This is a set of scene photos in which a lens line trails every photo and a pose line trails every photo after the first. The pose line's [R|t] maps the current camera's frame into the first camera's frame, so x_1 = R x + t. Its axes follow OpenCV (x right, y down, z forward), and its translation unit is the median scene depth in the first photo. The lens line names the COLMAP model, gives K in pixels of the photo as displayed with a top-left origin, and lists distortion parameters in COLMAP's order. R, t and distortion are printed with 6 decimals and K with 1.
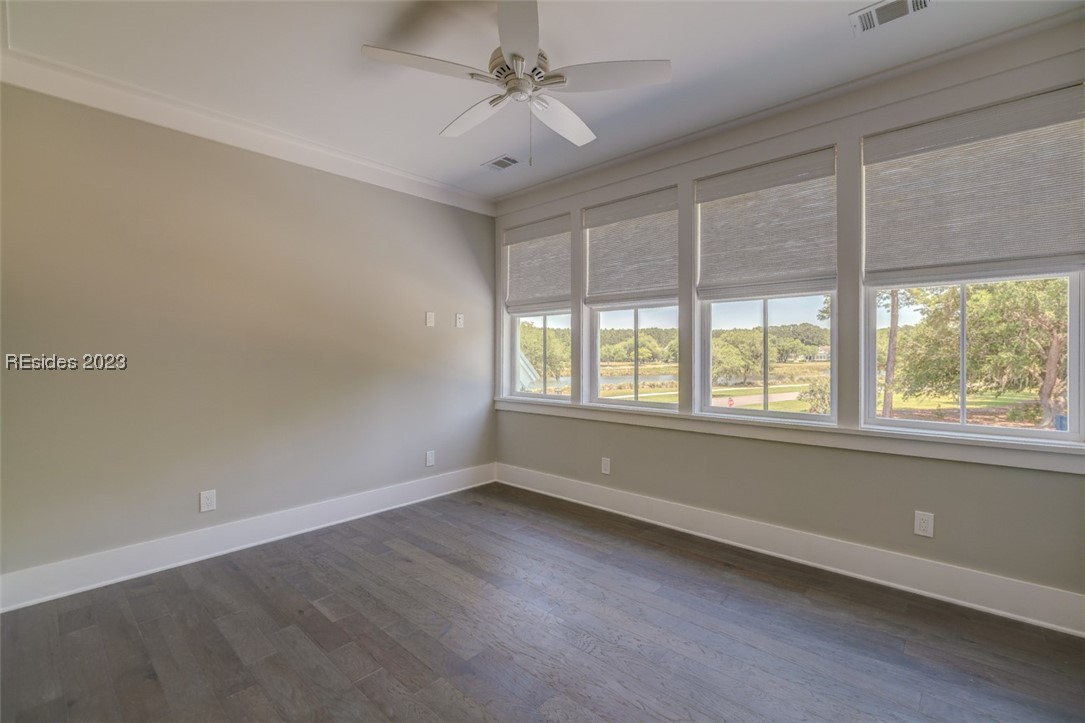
lens RADIAL K [[475.3, 0, 542.5], [0, 475.3, 354.2], [0, 0, 1]] dist [-0.021661, 0.004869]
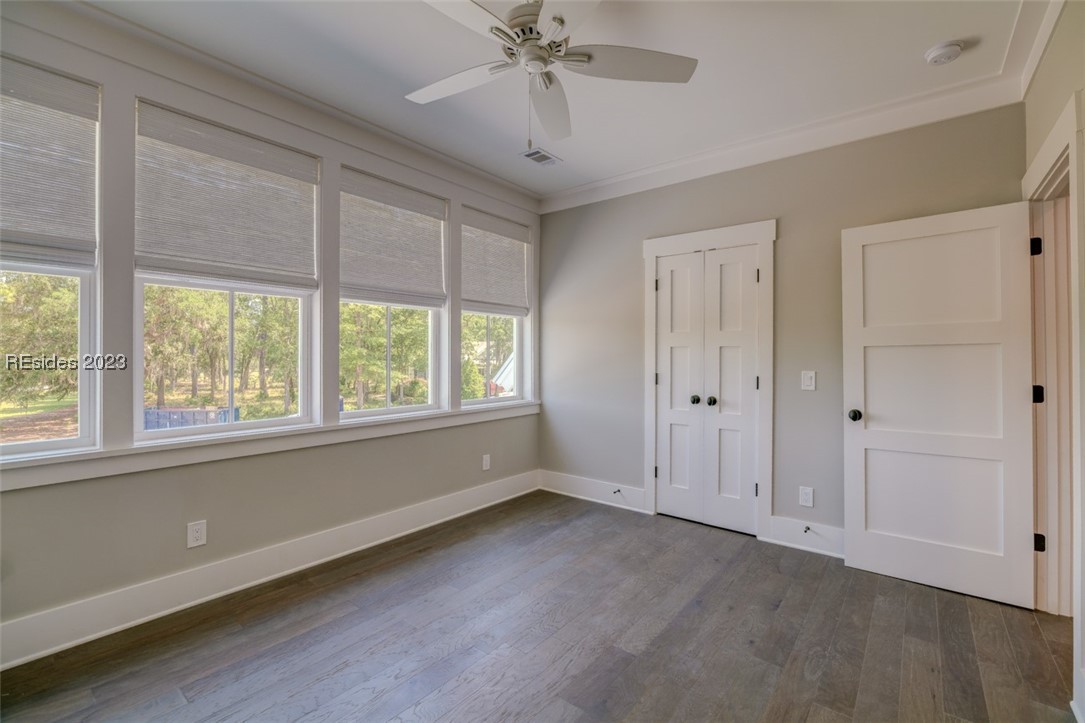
lens RADIAL K [[475.3, 0, 546.5], [0, 475.3, 355.2], [0, 0, 1]] dist [-0.021661, 0.004869]
pose [[-0.079669, 0.003156, 0.996816, -0.687325], [-0.002963, 0.999990, -0.003403, -0.000476], [-0.996817, -0.003225, -0.079659, 0.769249]]
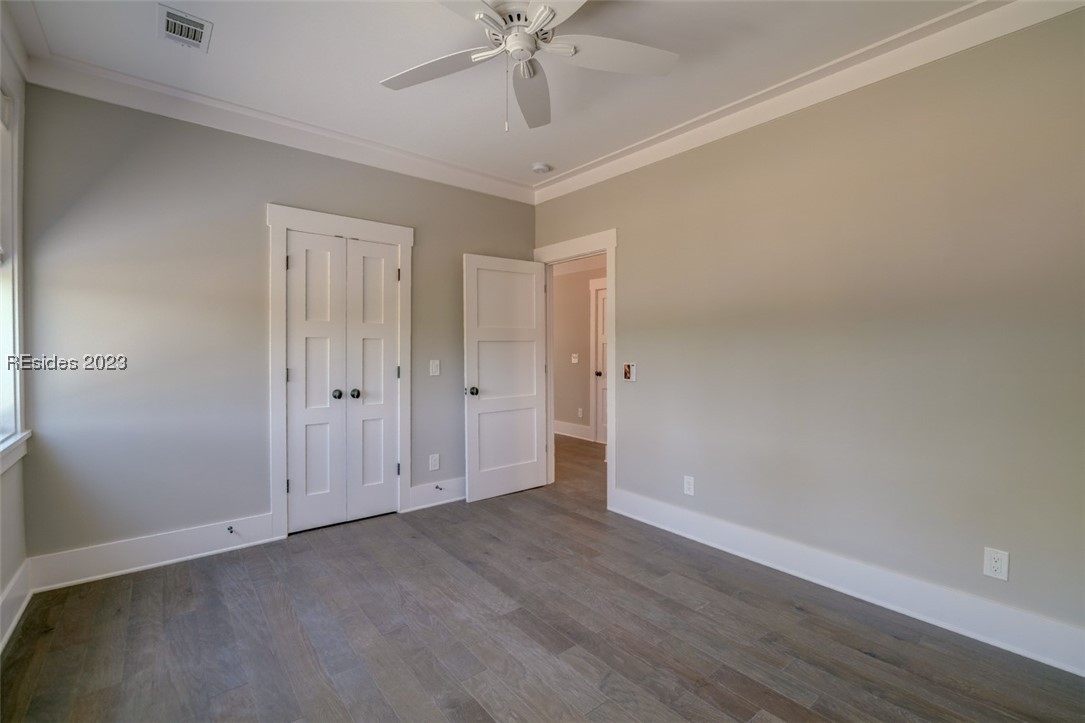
lens RADIAL K [[475.3, 0, 564.8], [0, 475.3, 349.7], [0, 0, 1]] dist [-0.021661, 0.004869]
pose [[-0.994743, -0.001739, 0.102386, -0.163337], [-0.001529, 0.999997, 0.002132, -0.002296], [-0.102389, 0.001965, -0.994742, 1.372678]]
